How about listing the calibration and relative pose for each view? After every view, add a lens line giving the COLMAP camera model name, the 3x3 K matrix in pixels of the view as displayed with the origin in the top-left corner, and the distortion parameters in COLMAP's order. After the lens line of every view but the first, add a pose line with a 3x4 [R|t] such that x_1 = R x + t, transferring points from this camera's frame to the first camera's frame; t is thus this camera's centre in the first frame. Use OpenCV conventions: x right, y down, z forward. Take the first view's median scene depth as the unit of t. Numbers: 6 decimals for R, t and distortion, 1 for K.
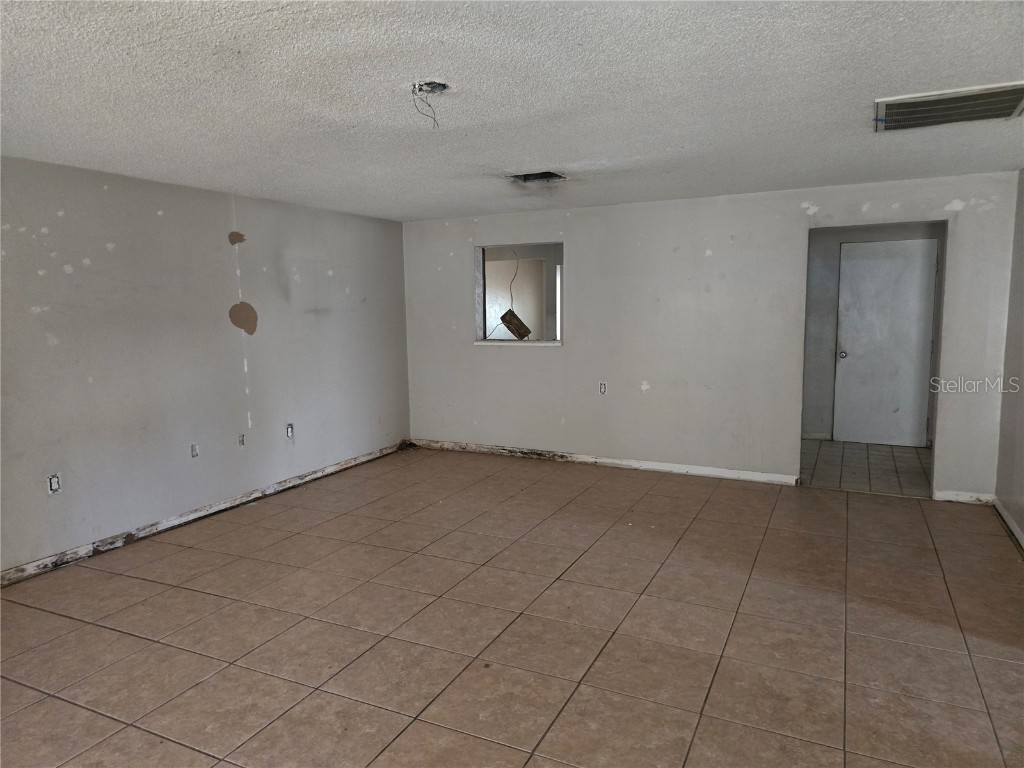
lens RADIAL K [[691.1, 0, 499.3], [0, 691.1, 384.7], [0, 0, 1]] dist [0.086957, -0.083439]
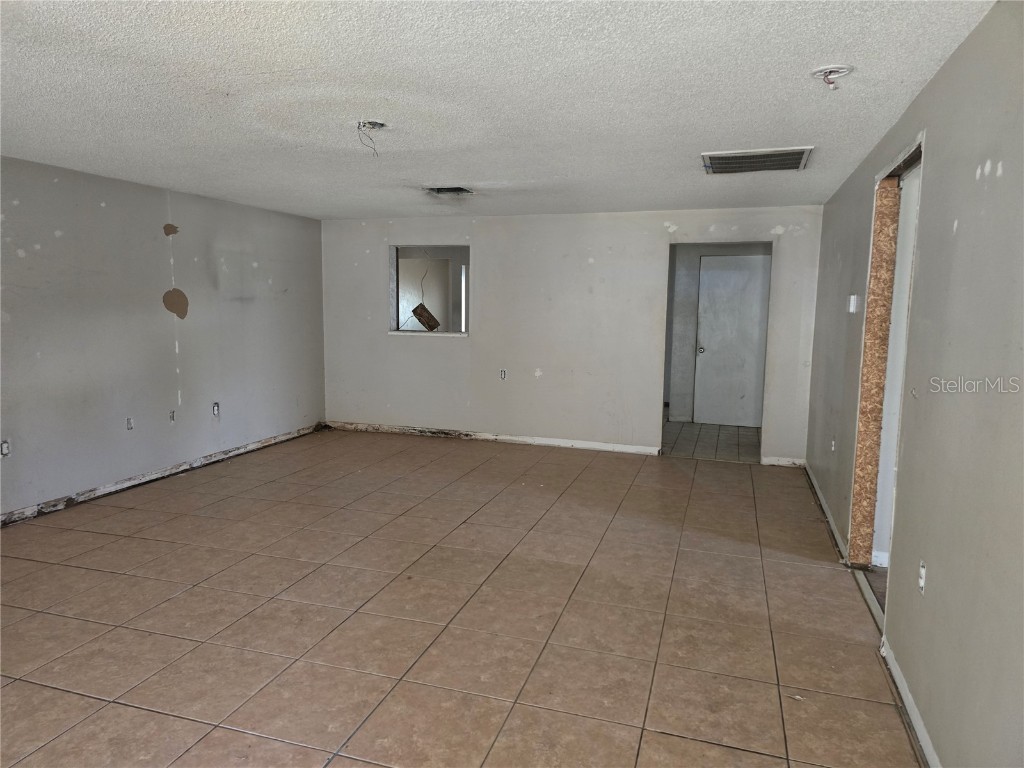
lens RADIAL K [[691.1, 0, 499.3], [0, 691.1, 384.7], [0, 0, 1]] dist [0.086957, -0.083439]
pose [[0.989732, 0.010841, 0.142522, -0.024936], [-0.010988, 0.999940, 0.000246, 0.028928], [-0.142510, -0.001810, 0.989792, -0.175054]]
